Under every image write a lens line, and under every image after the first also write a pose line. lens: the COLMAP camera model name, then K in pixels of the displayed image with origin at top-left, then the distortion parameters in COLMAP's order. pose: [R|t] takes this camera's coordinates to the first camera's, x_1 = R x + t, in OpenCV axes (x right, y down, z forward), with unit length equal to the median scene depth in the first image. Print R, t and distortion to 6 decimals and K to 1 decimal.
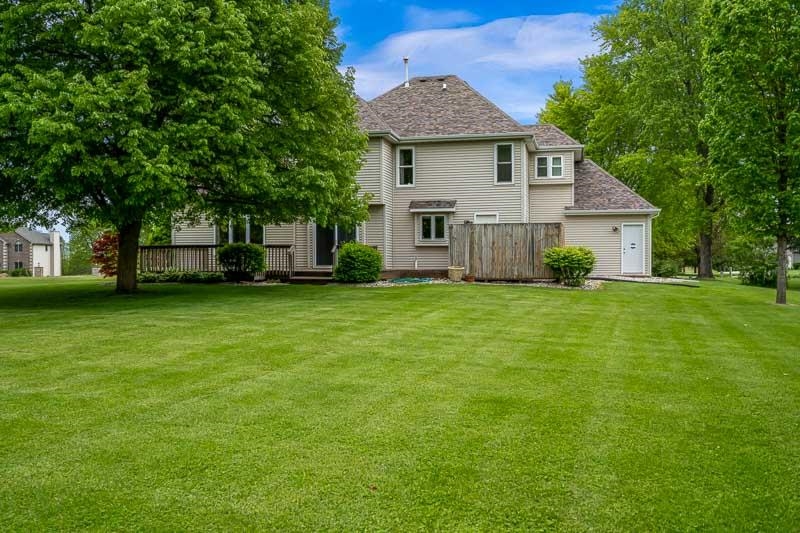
lens RADIAL K [[715.4, 0, 401.2], [0, 715.4, 264.8], [0, 0, 1]] dist [0.009838, 0.006786]
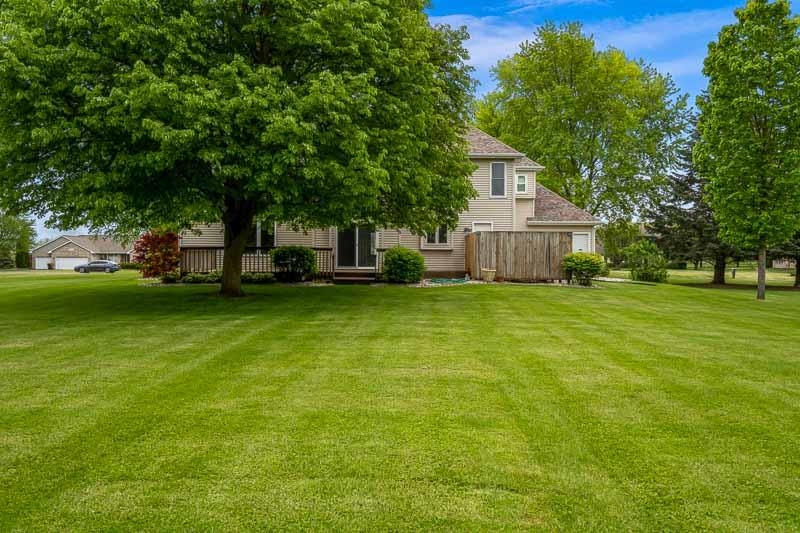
lens RADIAL K [[609.4, 0, 397.2], [0, 609.4, 268.0], [0, 0, 1]] dist [-0.003282, 0.003330]
pose [[0.971377, 0.003861, 0.237514, -0.275725], [-0.005158, 0.999975, 0.004842, -0.002357], [-0.237489, -0.005929, 0.971372, 0.088749]]
